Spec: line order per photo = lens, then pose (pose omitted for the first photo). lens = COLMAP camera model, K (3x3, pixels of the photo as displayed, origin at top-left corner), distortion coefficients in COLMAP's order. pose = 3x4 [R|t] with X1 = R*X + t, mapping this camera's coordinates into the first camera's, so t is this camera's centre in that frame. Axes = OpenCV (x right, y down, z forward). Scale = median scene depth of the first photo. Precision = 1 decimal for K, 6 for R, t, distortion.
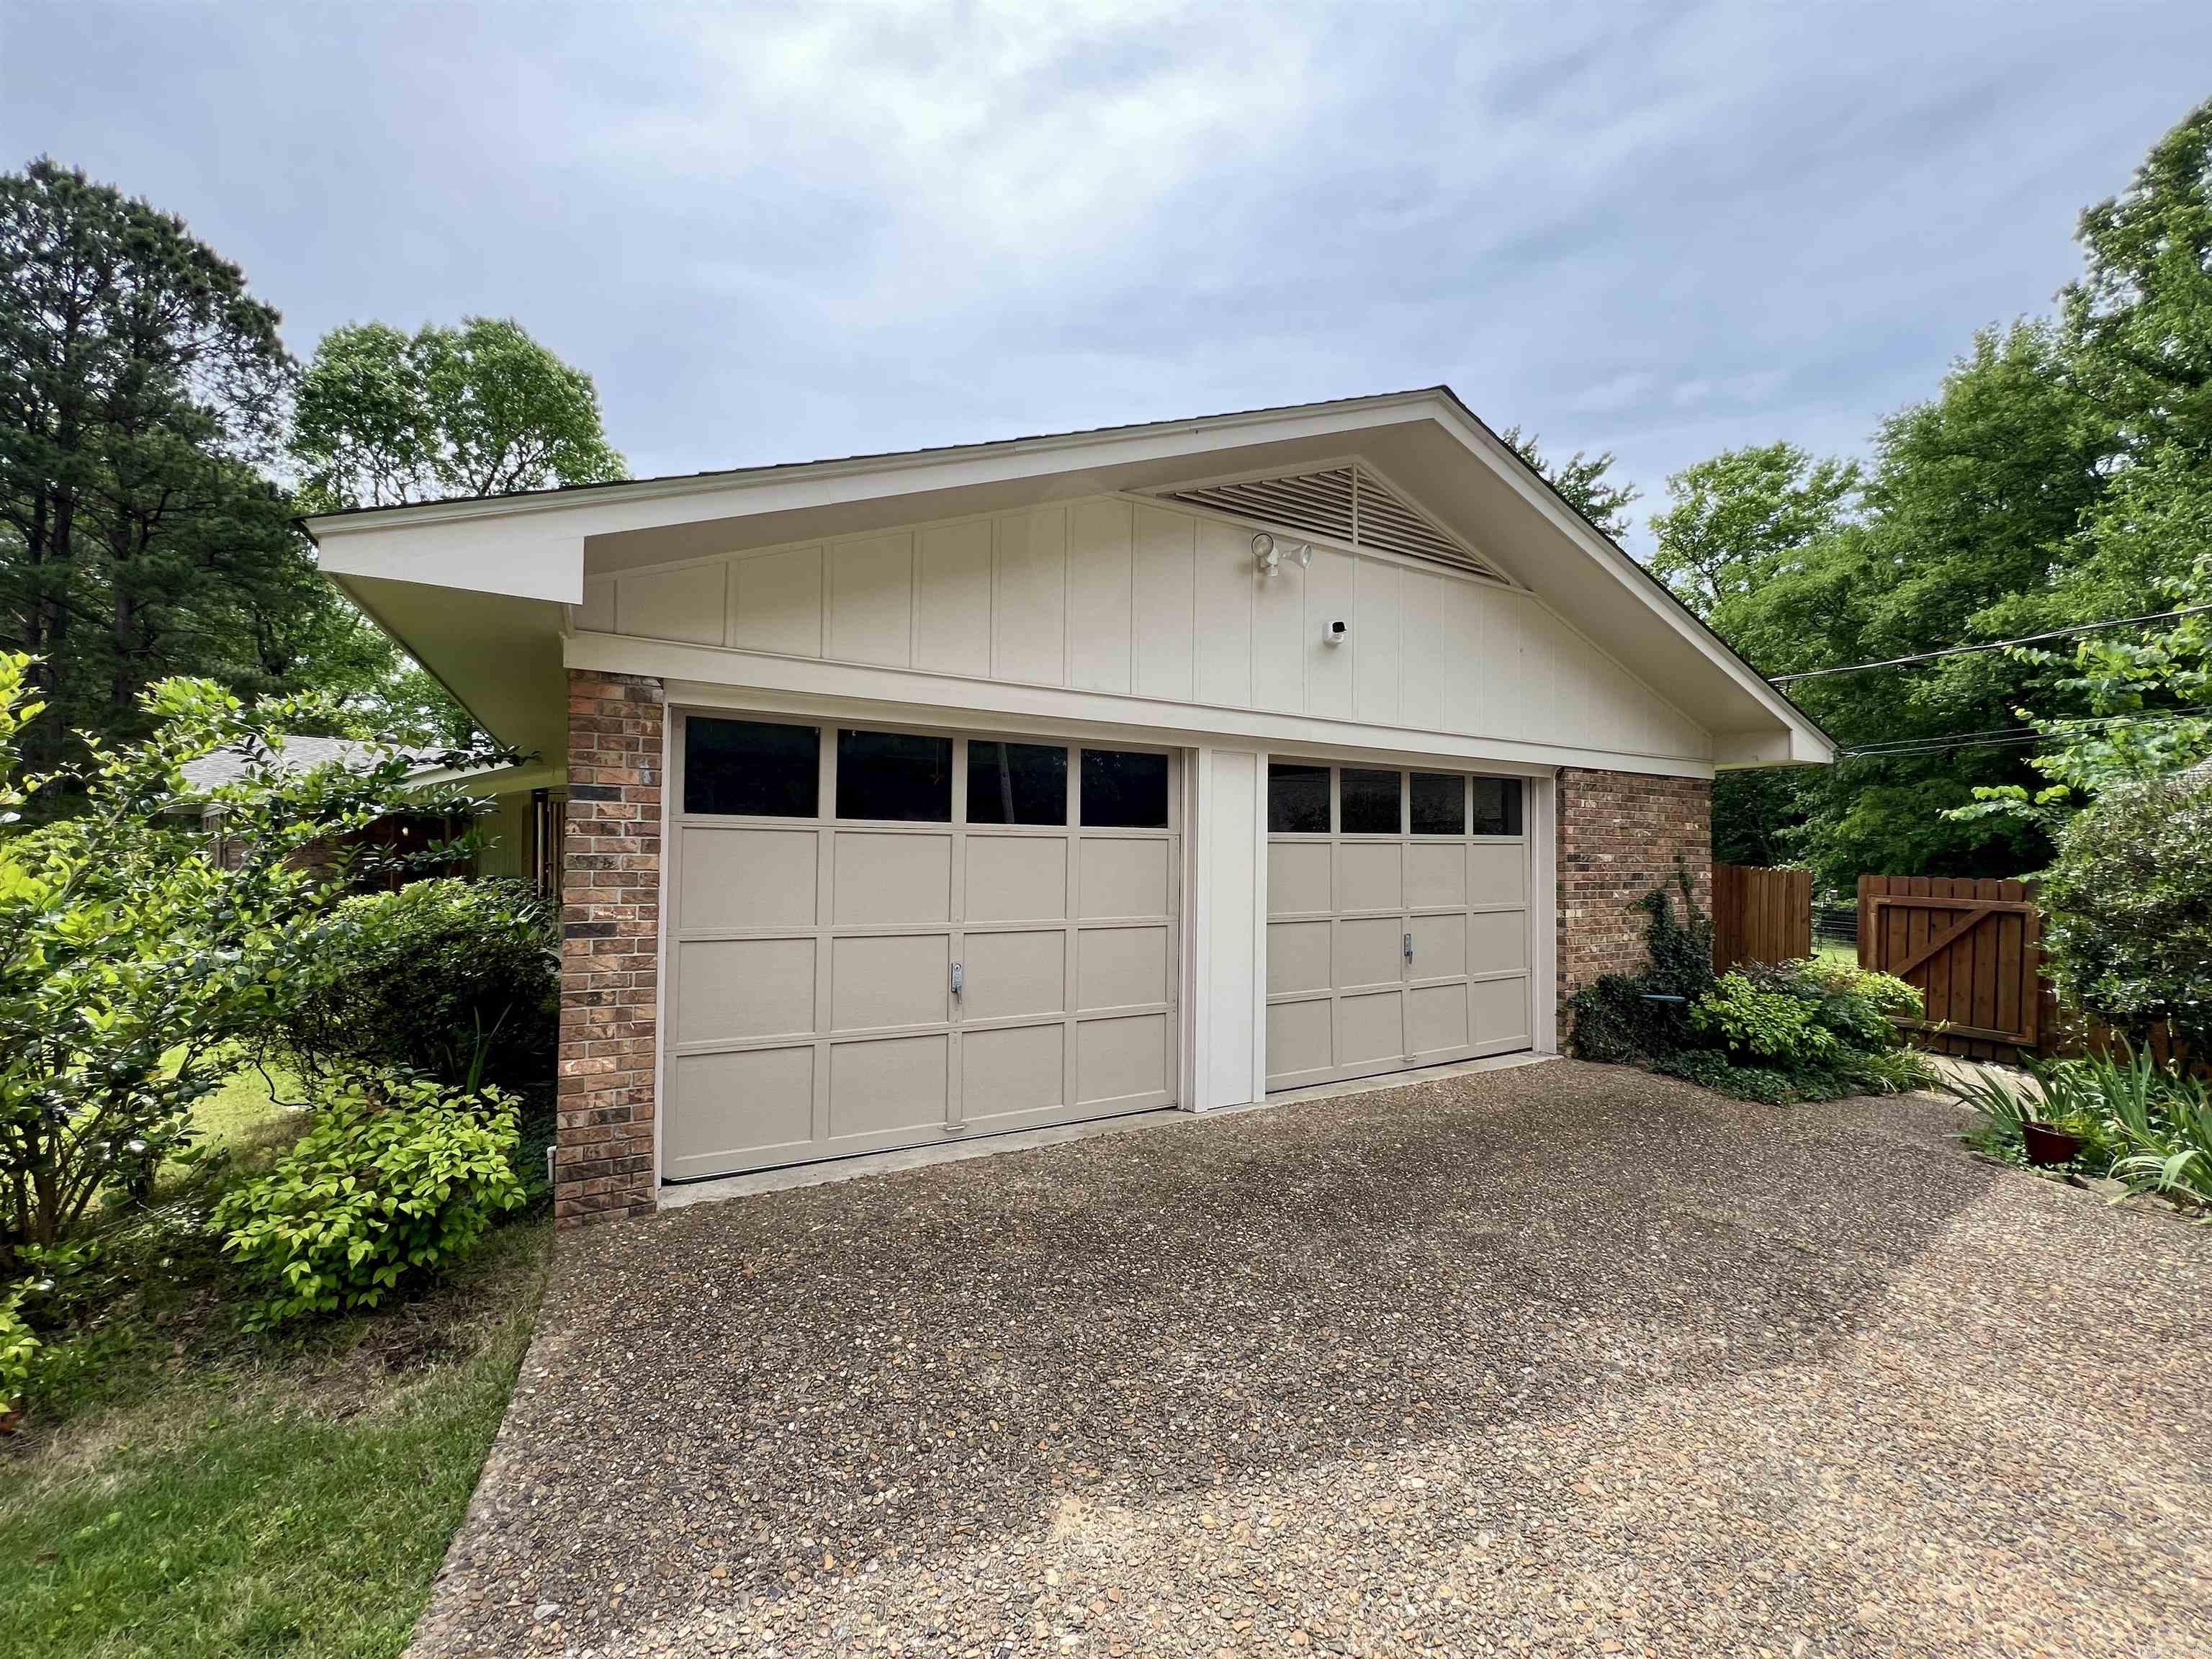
lens RADIAL K [[882.5, 0, 1106.5], [0, 882.5, 832.3], [0, 0, 1]] dist [0.000080, -0.000731]
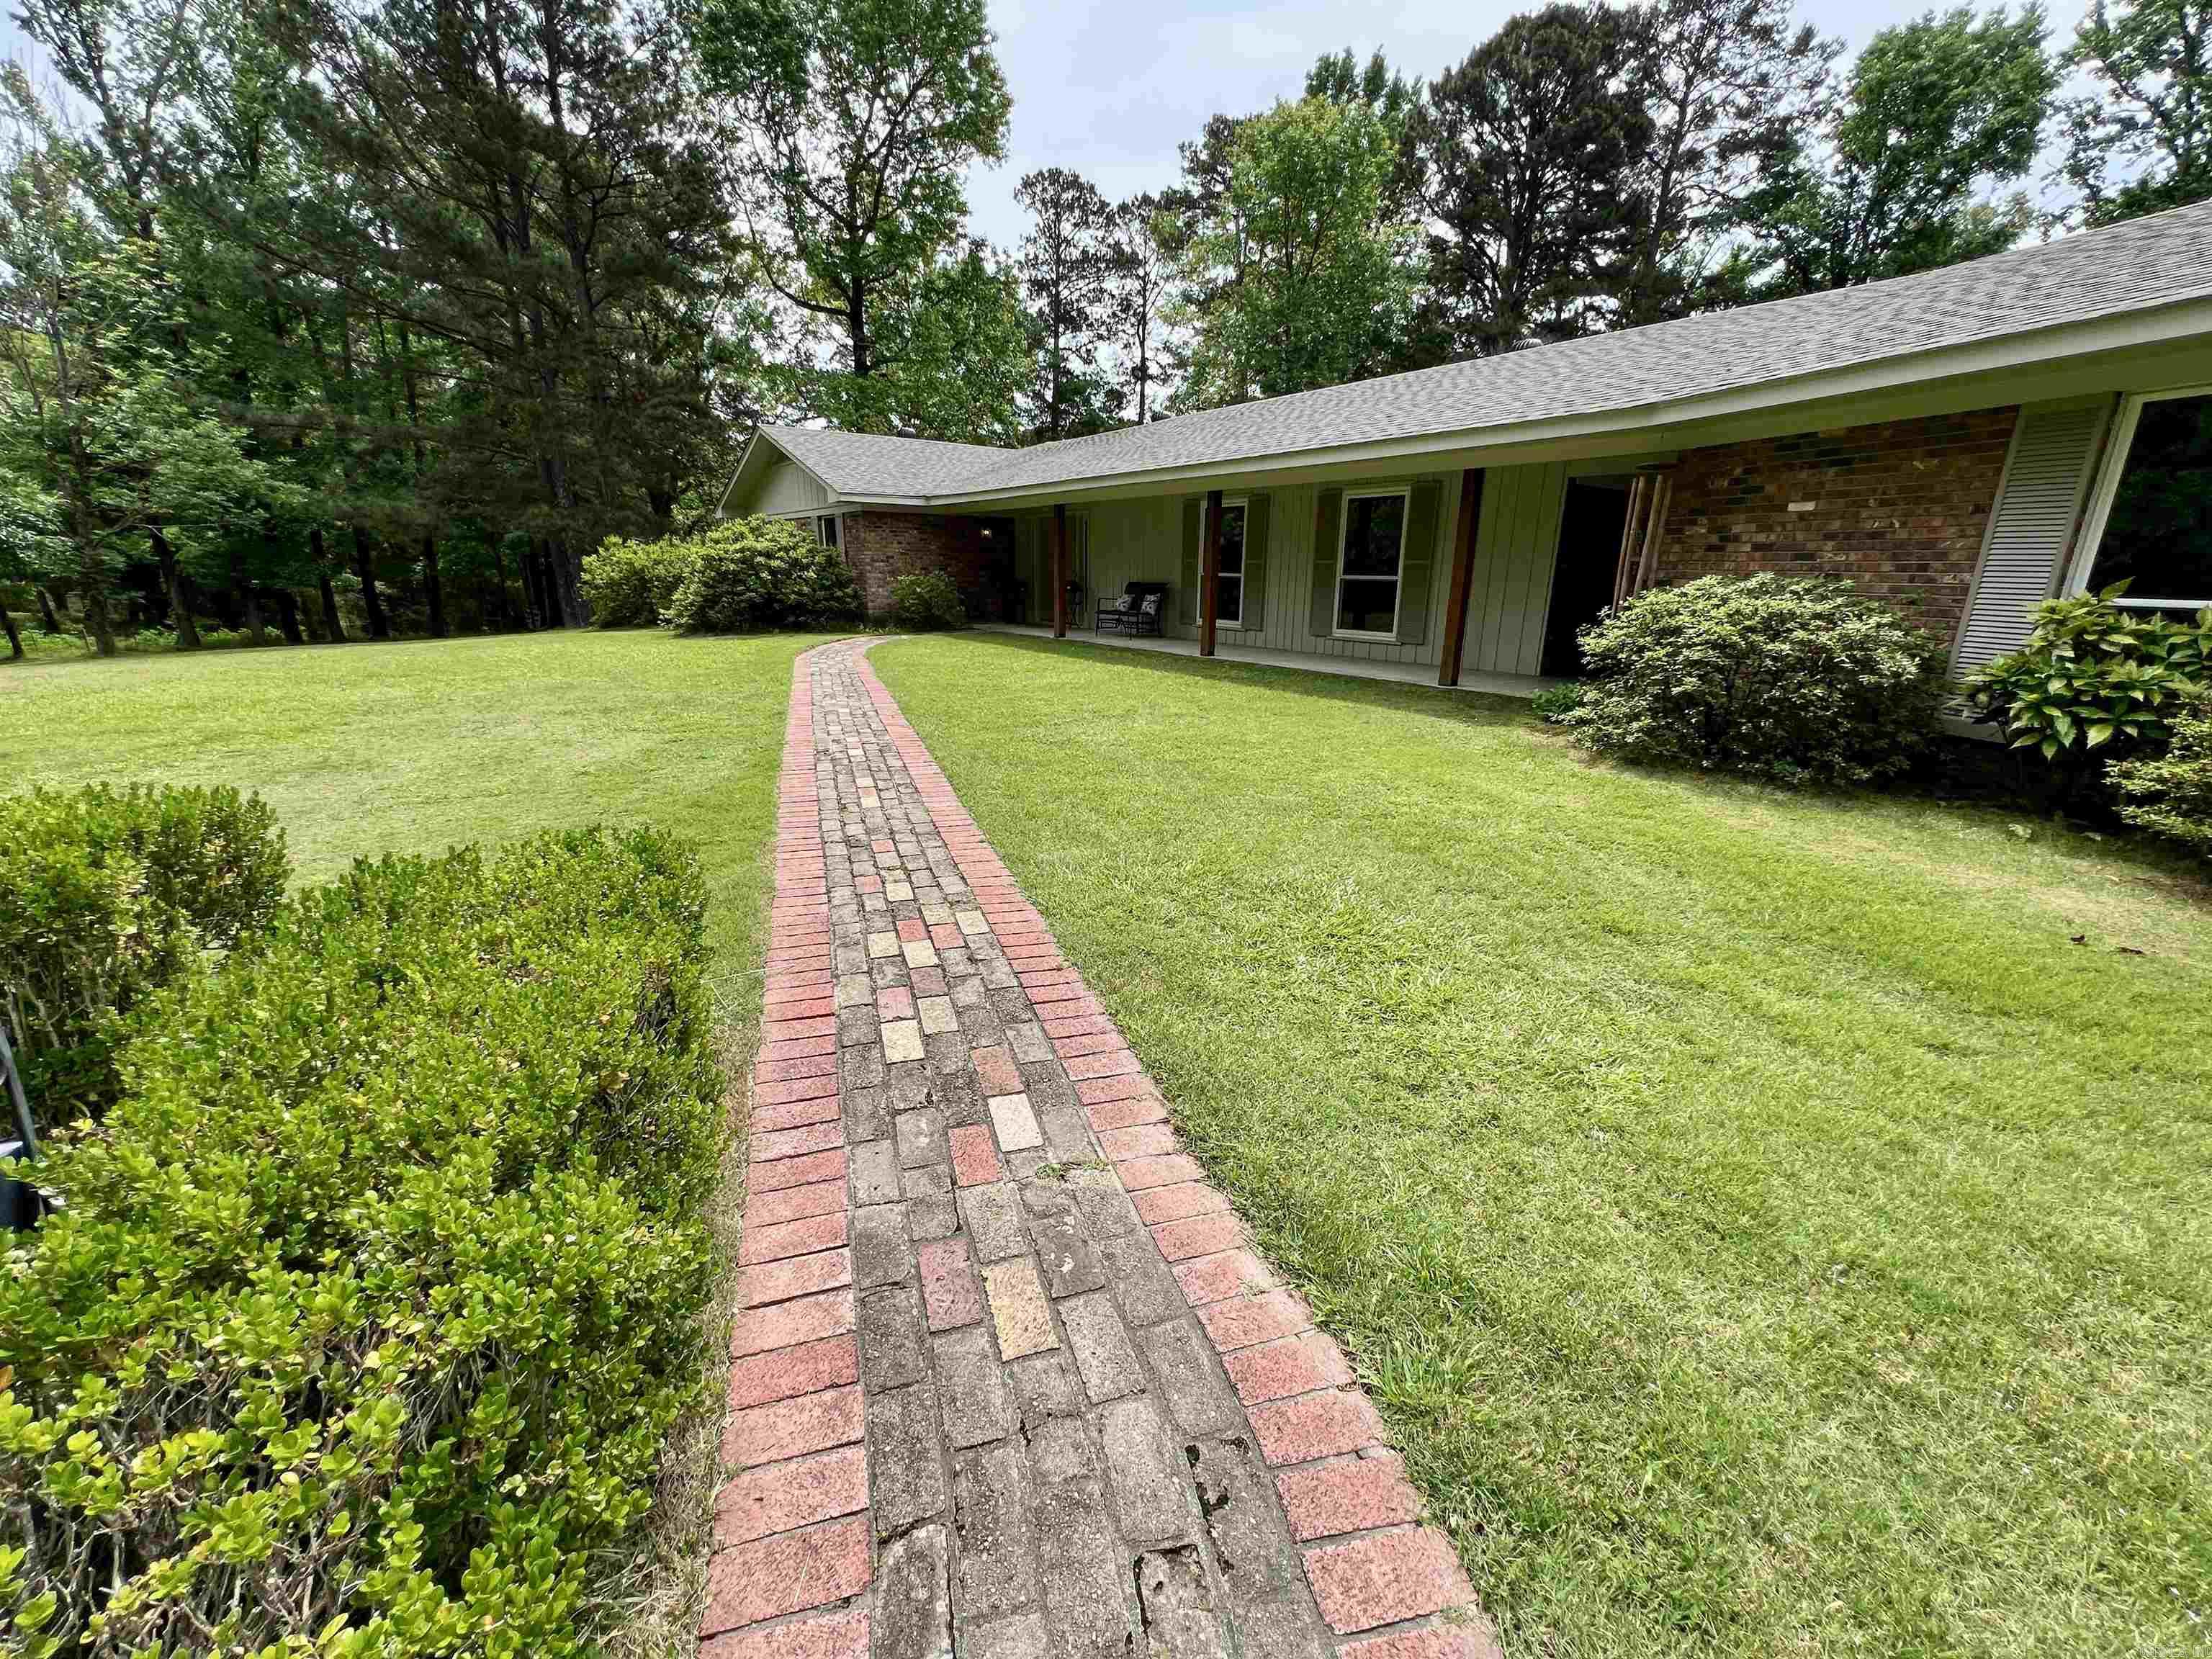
lens RADIAL K [[882.5, 0, 1106.5], [0, 882.5, 832.3], [0, 0, 1]] dist [0.000080, -0.000731]
pose [[0.974625, 0.066027, -0.213886, -1.075932], [0.003884, 0.950375, 0.311082, 0.024475], [0.223812, -0.304019, 0.926003, 0.087822]]
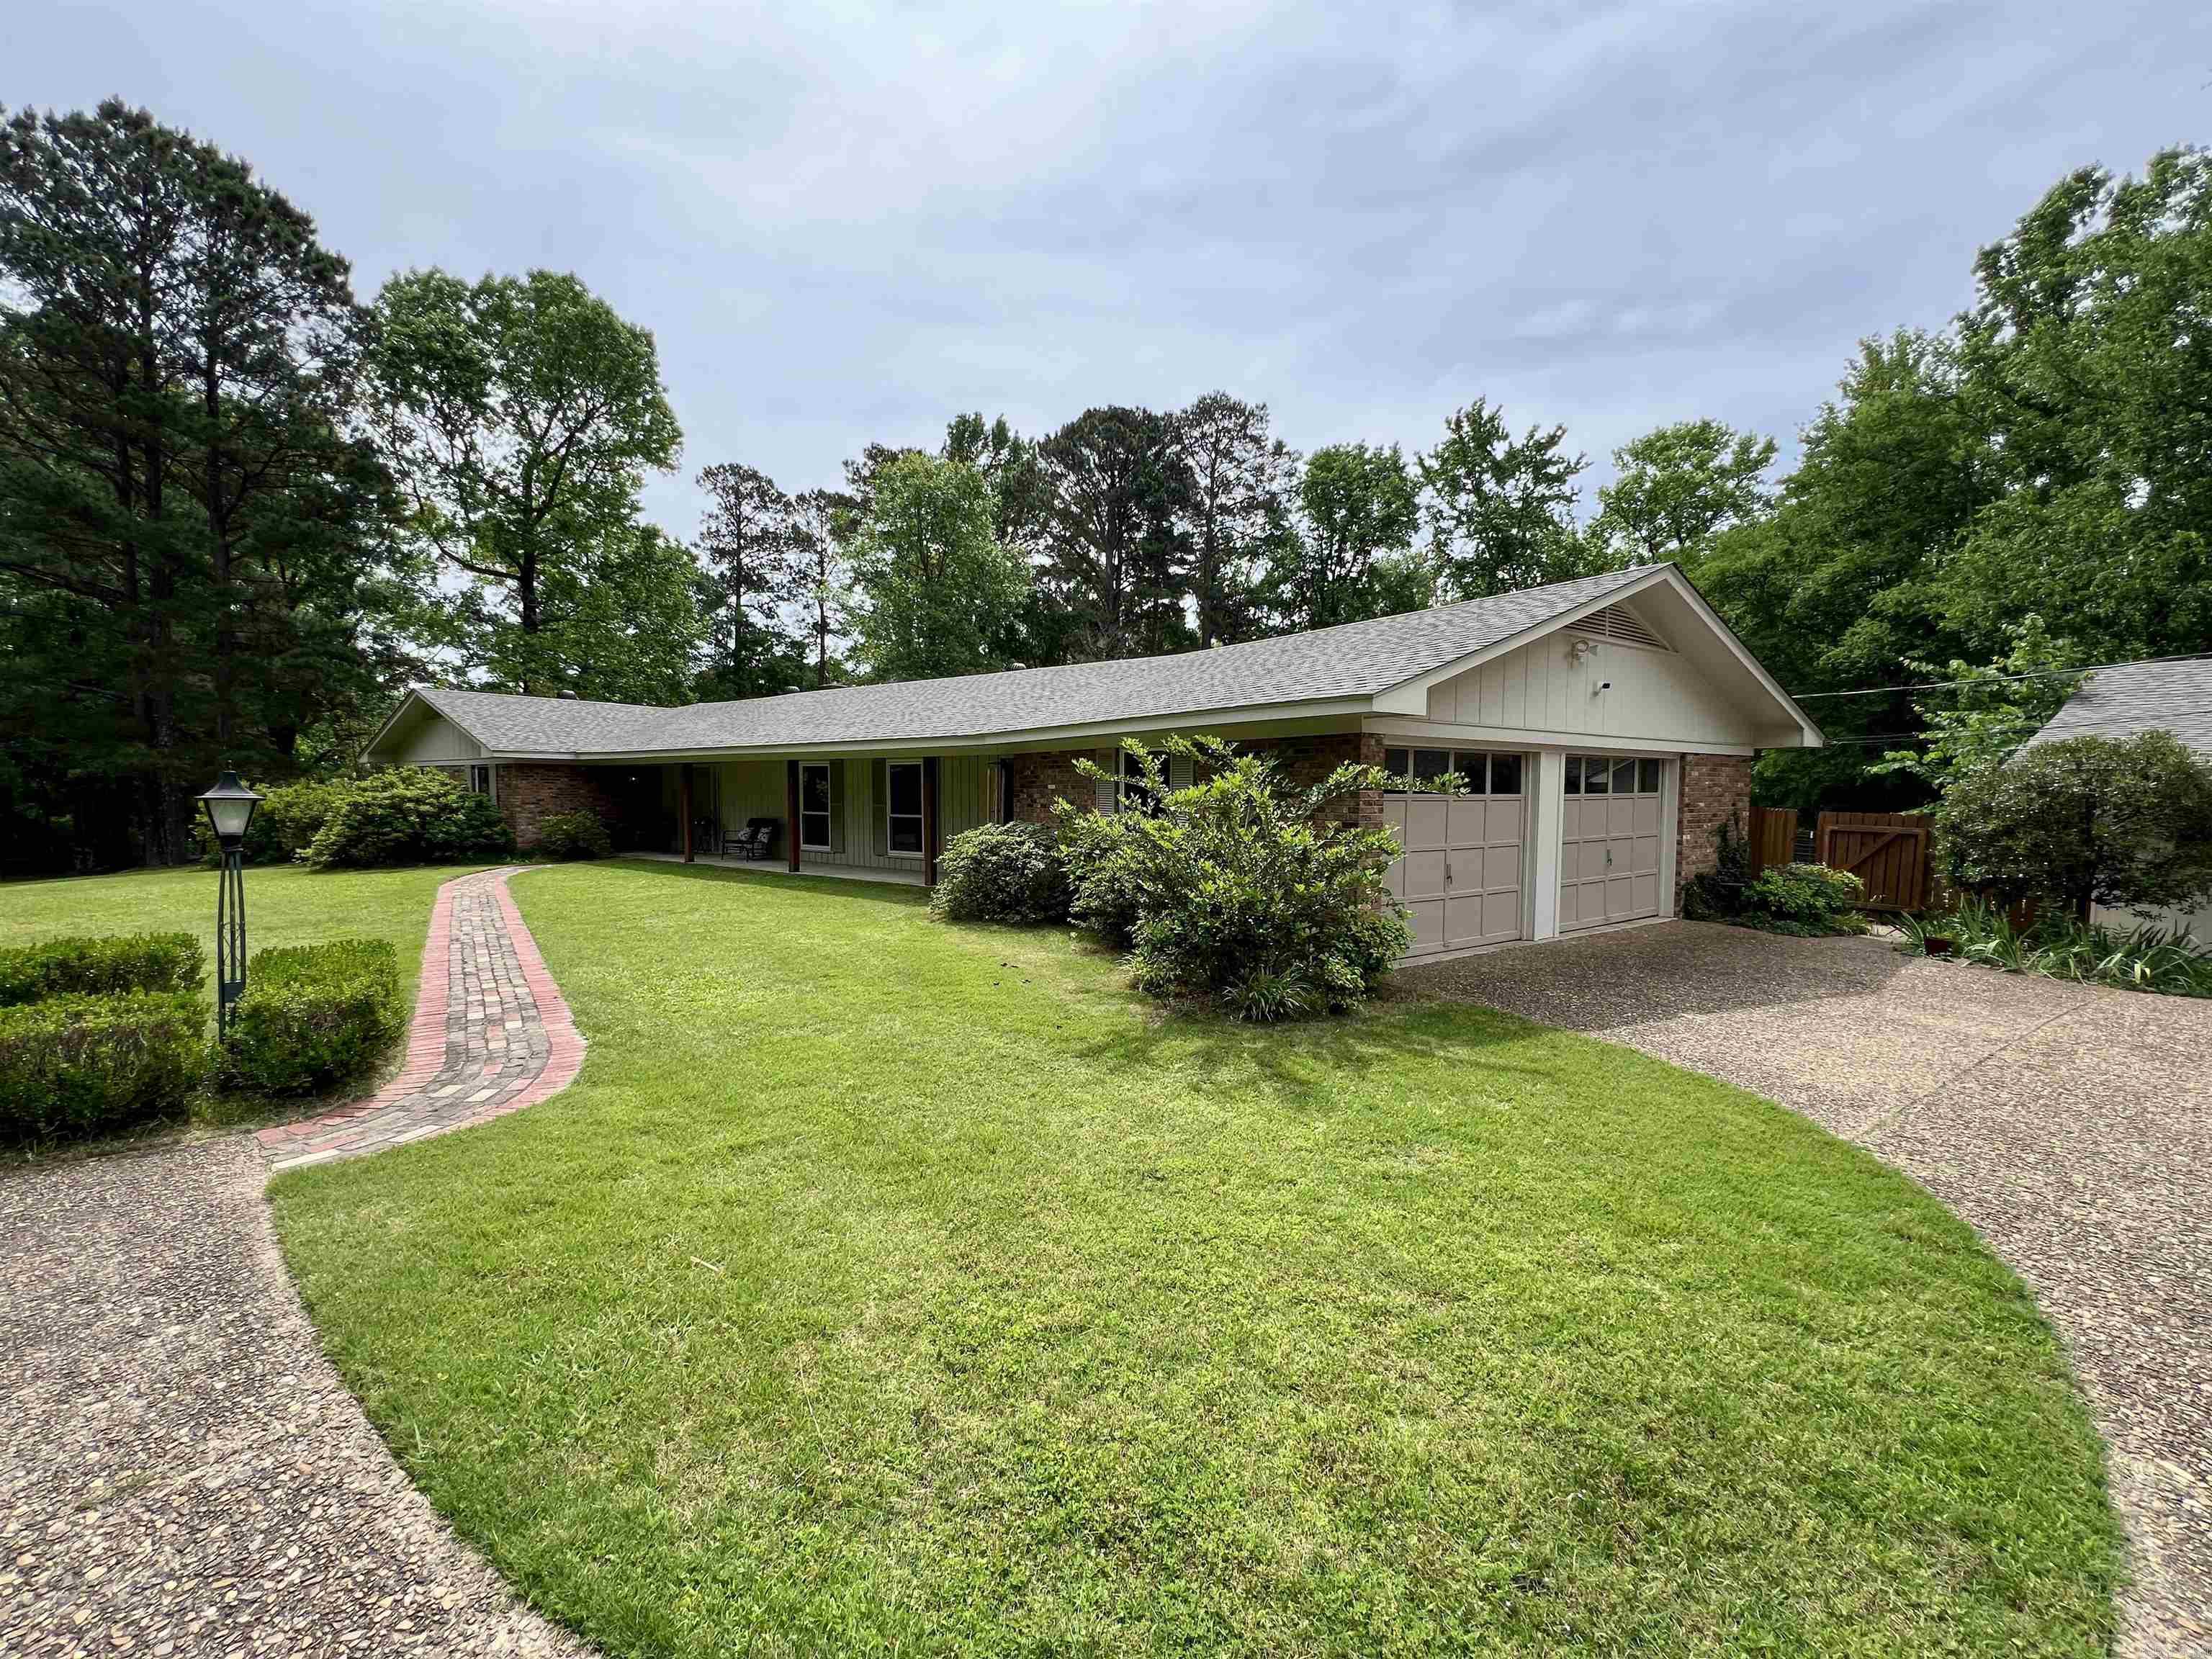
lens RADIAL K [[886.3, 0, 1106.0], [0, 886.3, 833.4], [0, 0, 1]] dist [0.000659, -0.000195]
pose [[0.996157, -0.009988, 0.087013, -0.669762], [0.003217, 0.996978, 0.077615, -0.048140], [-0.087525, -0.077037, 0.993179, -0.558948]]
